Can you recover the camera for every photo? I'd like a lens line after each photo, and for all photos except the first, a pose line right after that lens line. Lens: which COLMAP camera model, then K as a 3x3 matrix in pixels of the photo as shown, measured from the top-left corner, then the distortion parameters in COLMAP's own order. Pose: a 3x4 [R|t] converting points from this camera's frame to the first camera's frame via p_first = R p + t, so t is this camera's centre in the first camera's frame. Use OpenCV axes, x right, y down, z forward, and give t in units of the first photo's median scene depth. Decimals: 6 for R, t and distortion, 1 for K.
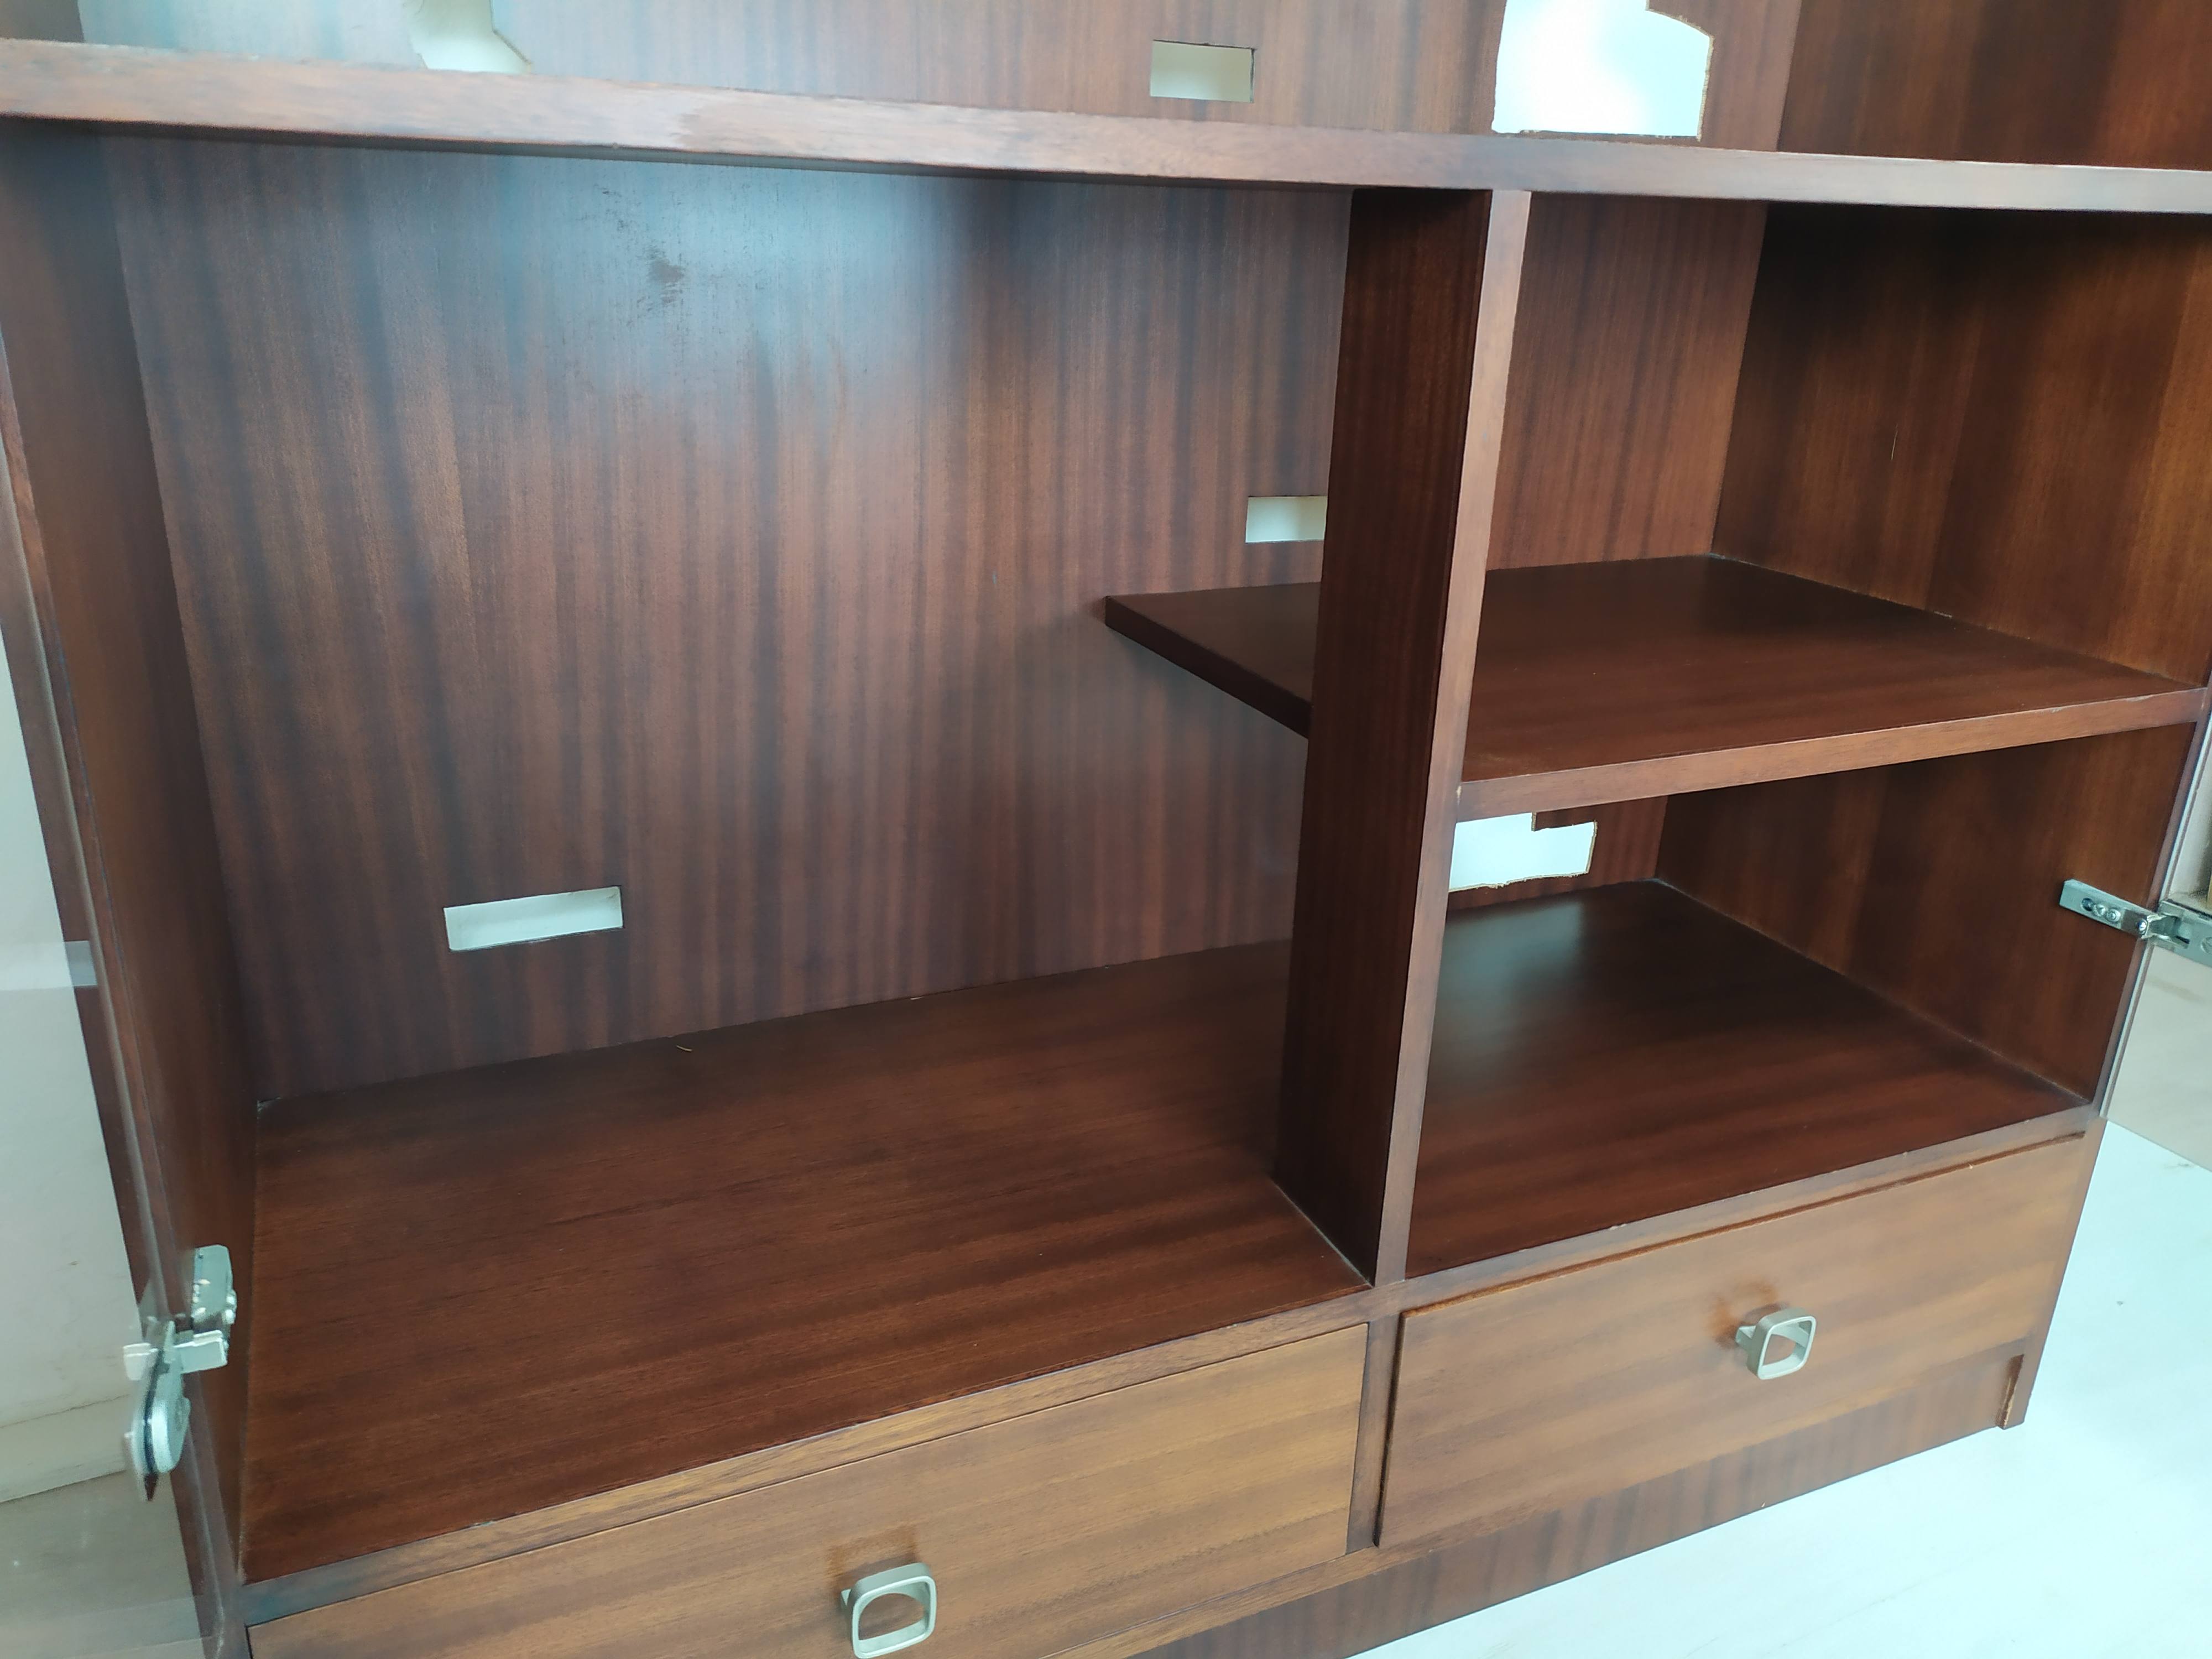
lens RADIAL K [[1661.2, 0, 1090.9], [0, 1661.2, 831.8], [0, 0, 1]] dist [0.061572, -0.068692]
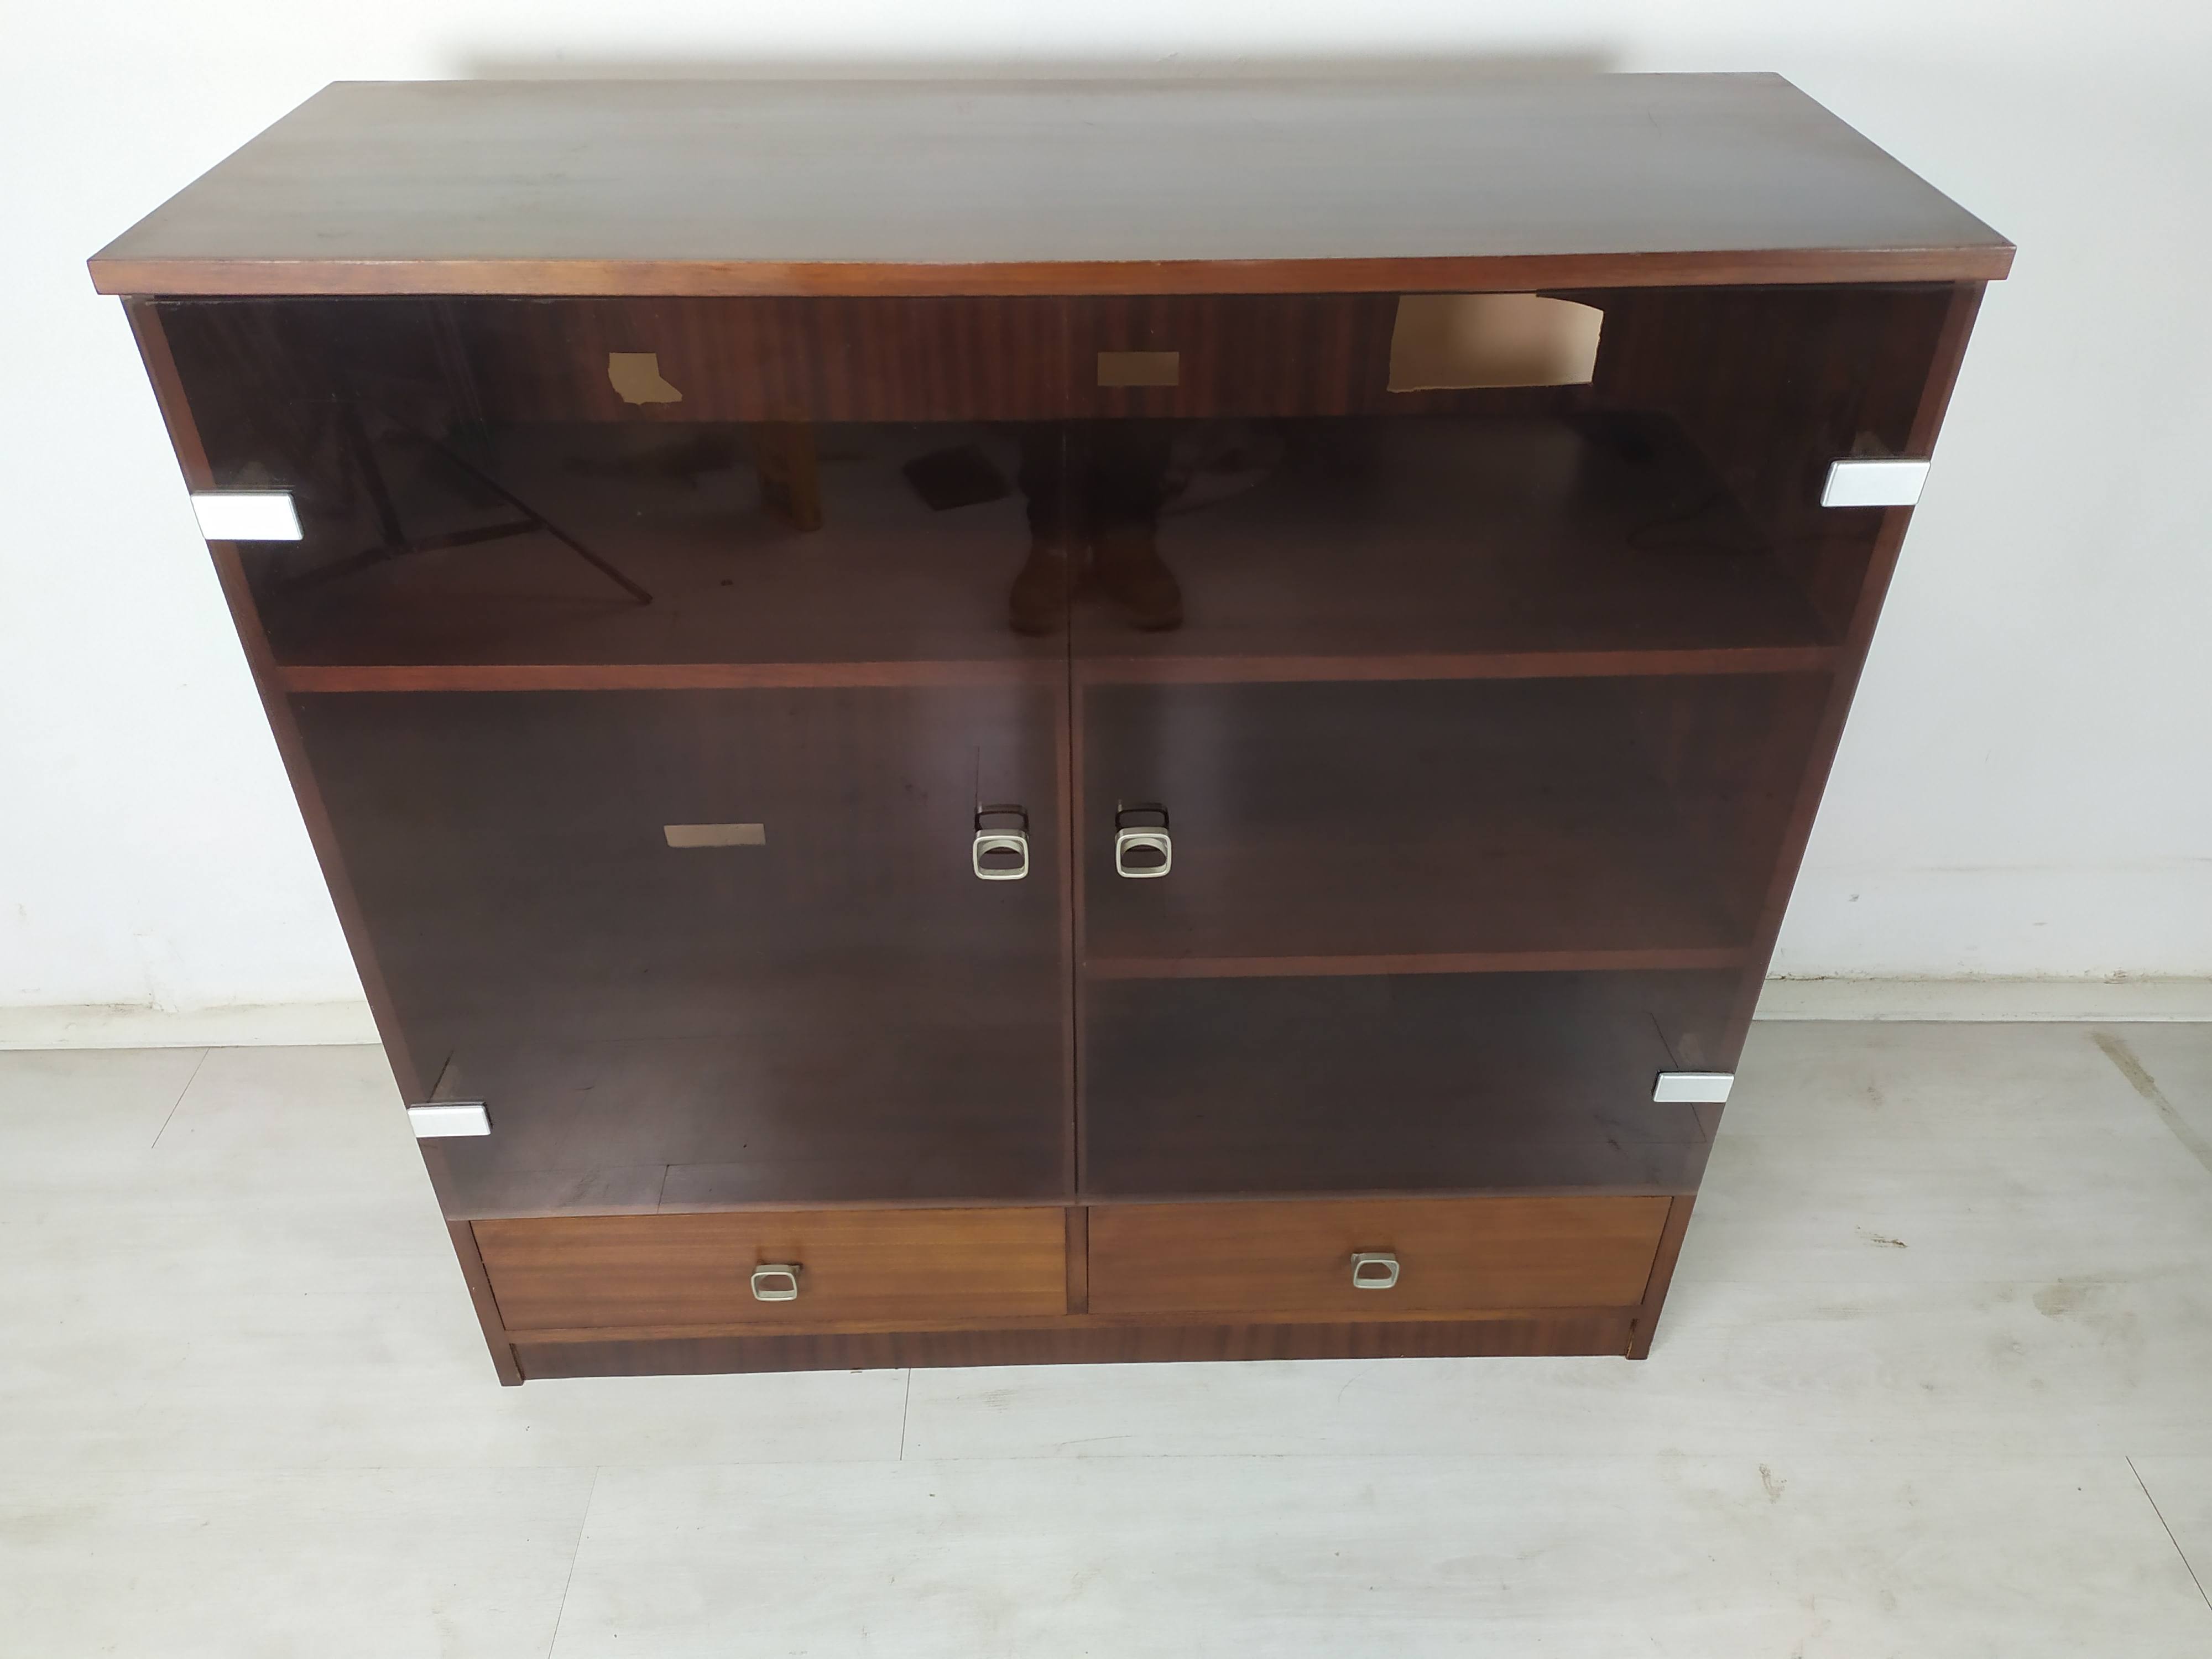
lens RADIAL K [[1675.4, 0, 1076.1], [0, 1675.4, 808.9], [0, 0, 1]] dist [0.068481, -0.057672]
pose [[0.918677, 0.202362, -0.339237, 0.569968], [-0.101210, 0.950727, 0.293044, -0.504579], [0.381823, -0.234878, 0.893892, -0.368105]]
